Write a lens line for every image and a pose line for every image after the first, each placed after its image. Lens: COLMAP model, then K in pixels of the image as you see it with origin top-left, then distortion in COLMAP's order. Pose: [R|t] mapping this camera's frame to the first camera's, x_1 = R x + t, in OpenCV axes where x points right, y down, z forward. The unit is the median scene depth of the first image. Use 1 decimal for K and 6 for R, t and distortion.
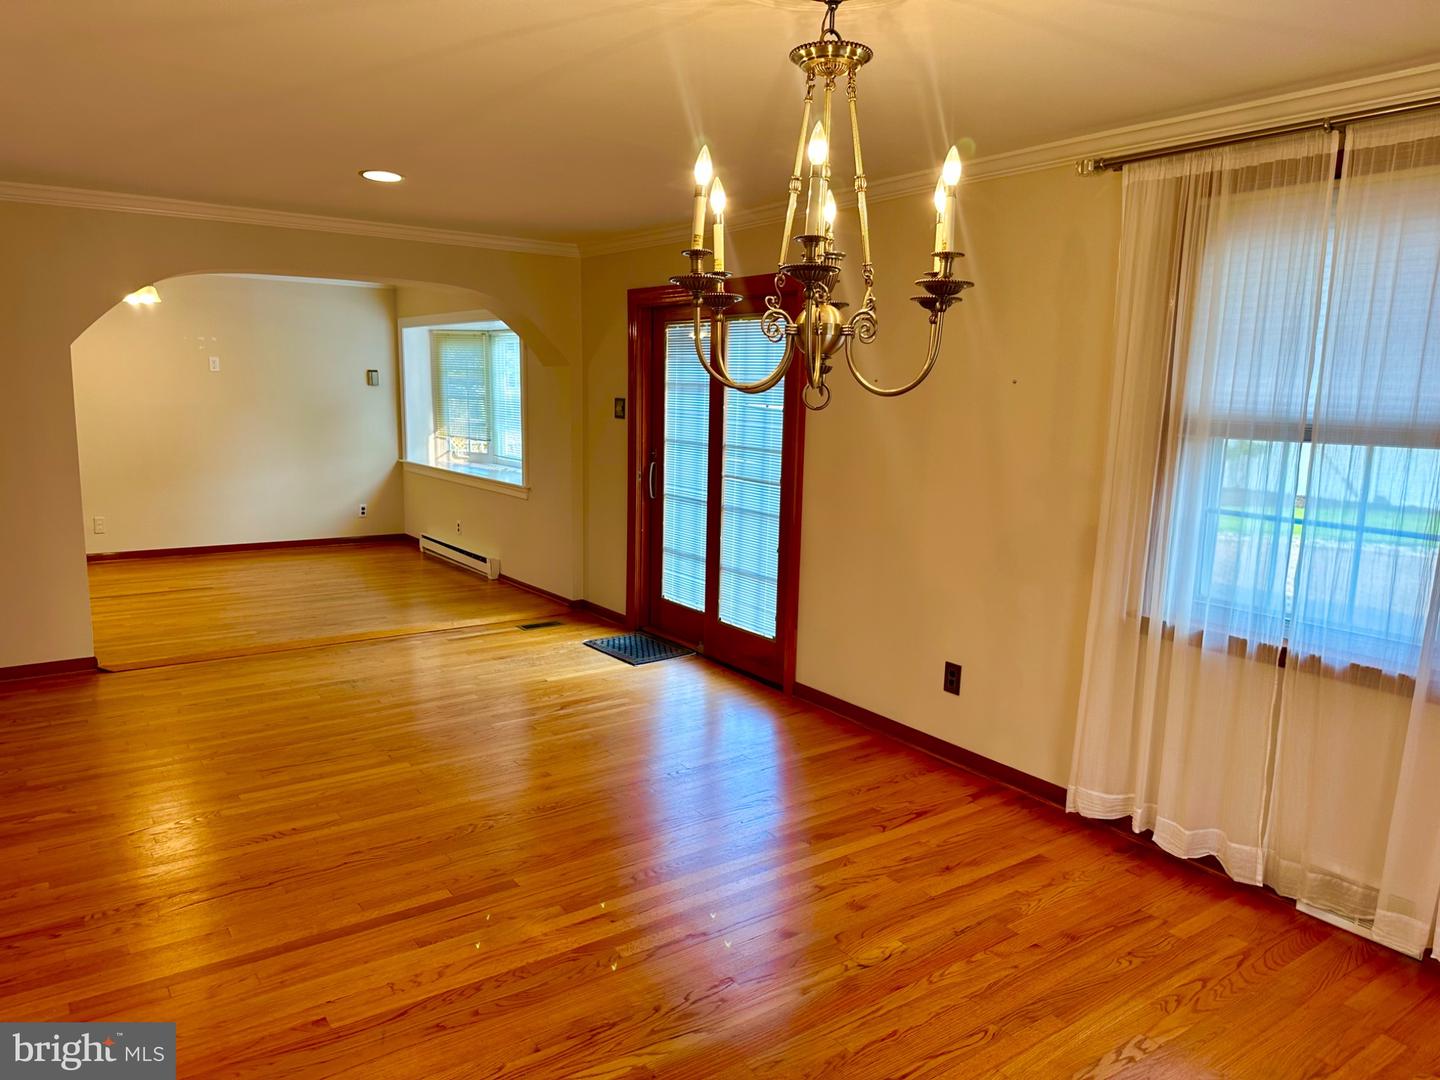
lens RADIAL K [[1003.2, 0, 725.4], [0, 1003.2, 539.1], [0, 0, 1]] dist [0.098305, -0.147362]
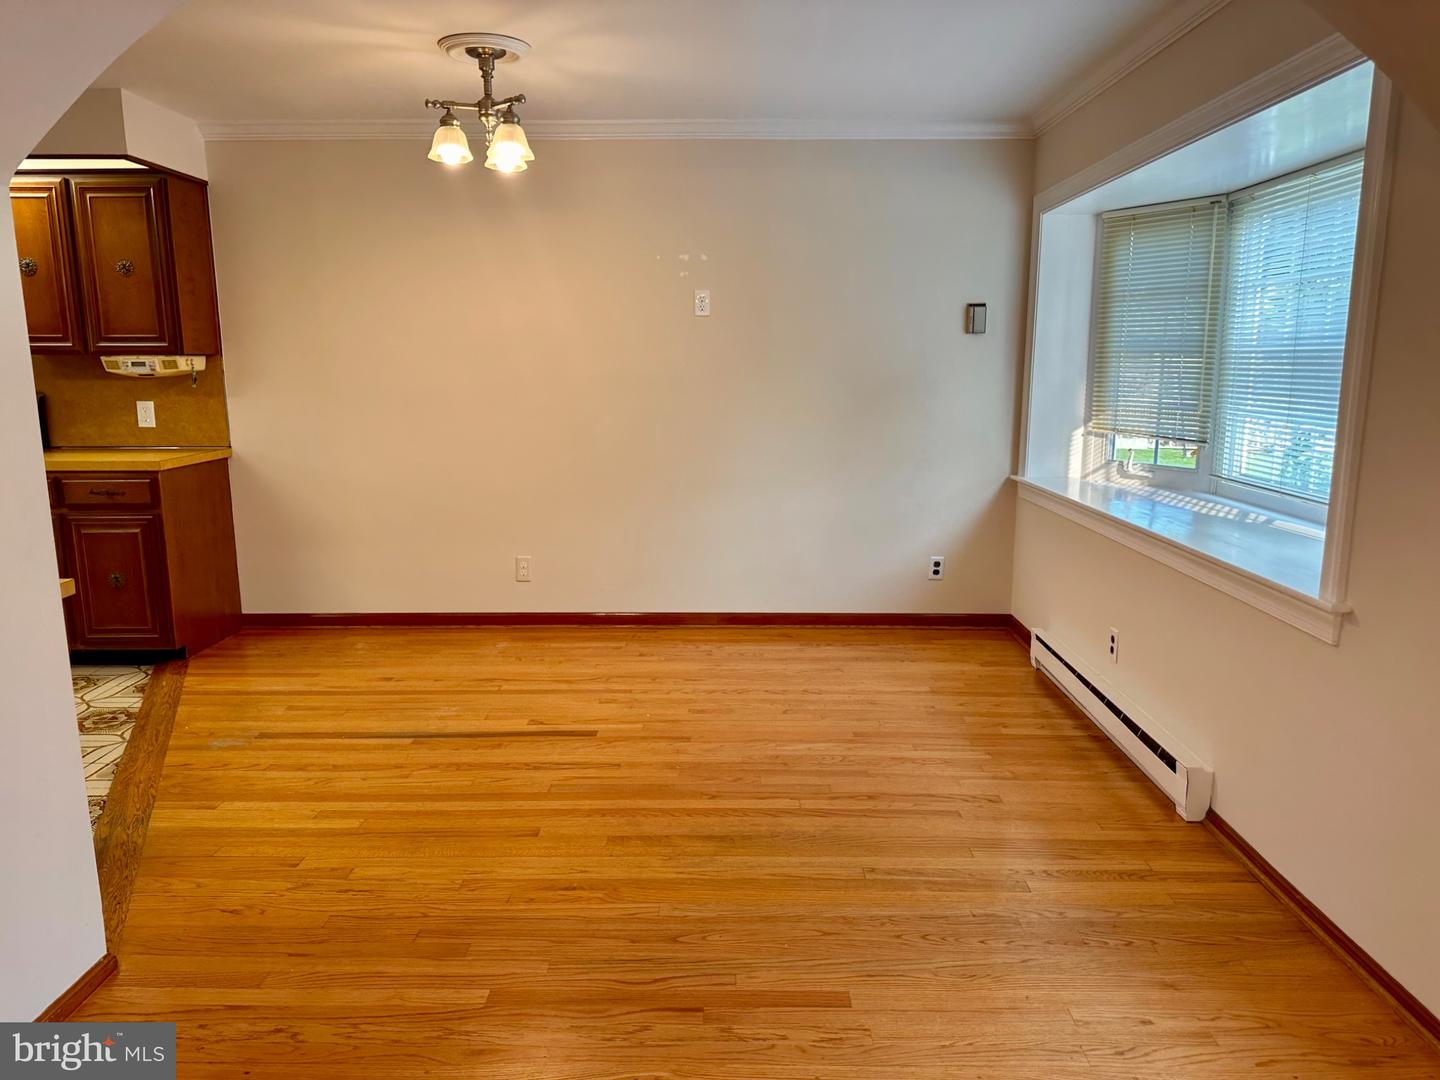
lens RADIAL K [[989.6, 0, 697.2], [0, 989.6, 597.7], [0, 0, 1]] dist [-0.000238, -0.037835]
pose [[0.787310, 0.112318, -0.606240, -0.220672], [-0.069547, 0.993170, 0.093687, -0.087470], [0.612622, -0.031599, 0.789744, 0.820594]]
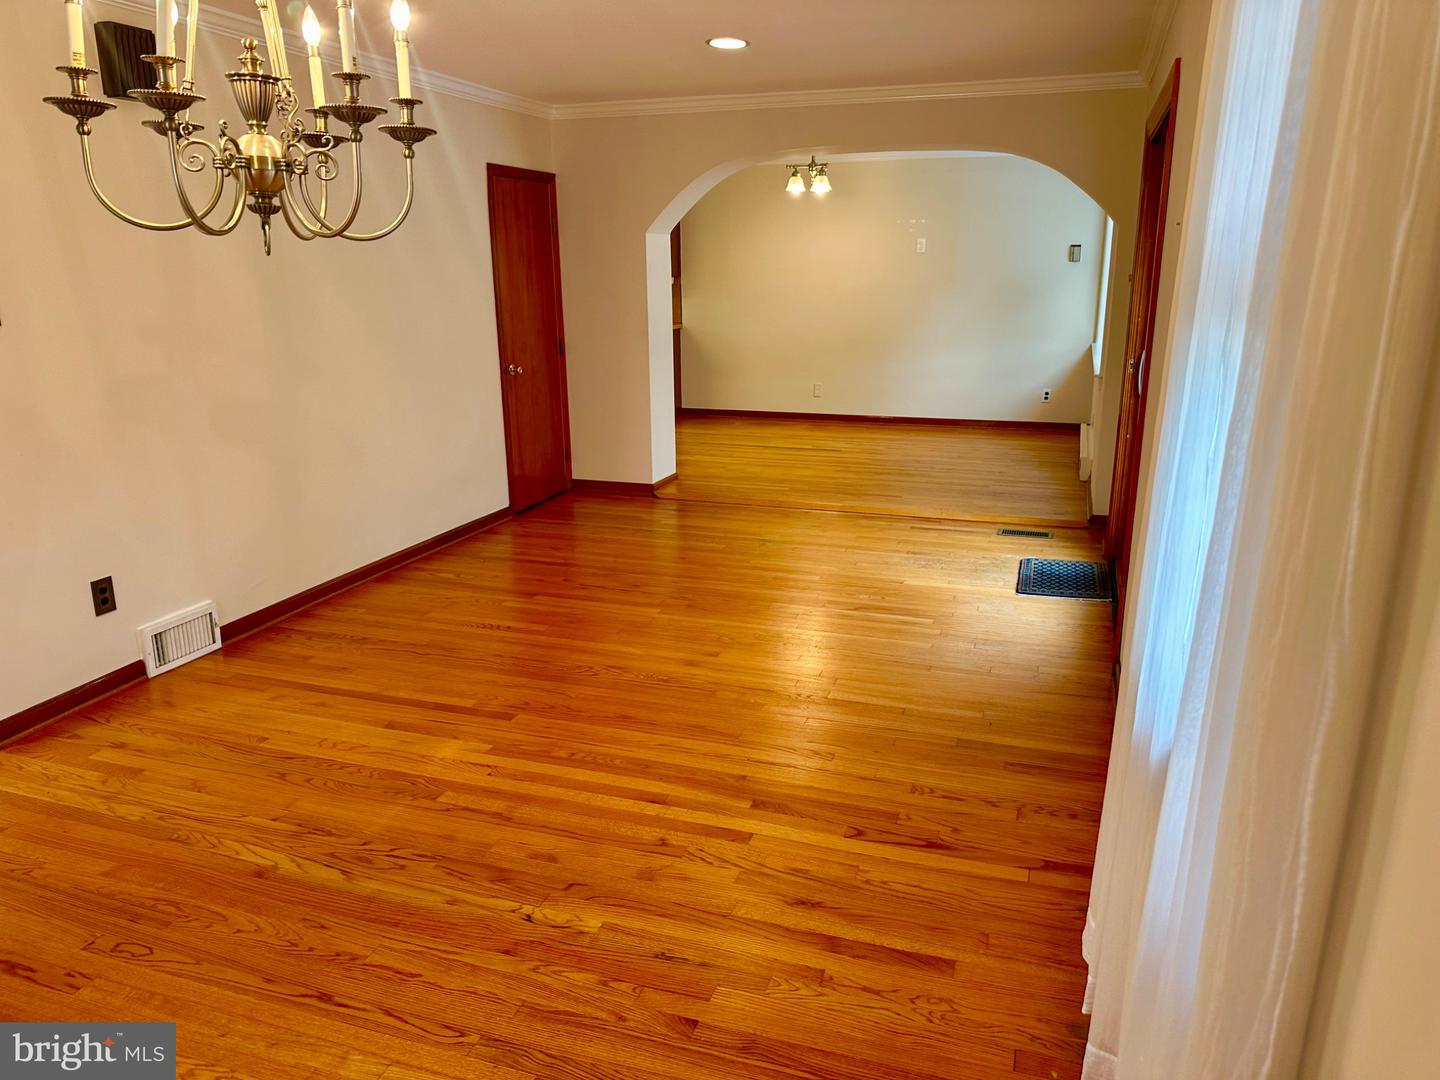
lens RADIAL K [[1003.2, 0, 725.4], [0, 1003.2, 539.1], [0, 0, 1]] dist [0.098305, -0.147362]
pose [[0.590650, 0.193831, -0.783302, 0.400645], [-0.108705, 0.980986, 0.160780, -0.026541], [0.799572, -0.009816, 0.600490, 0.288640]]
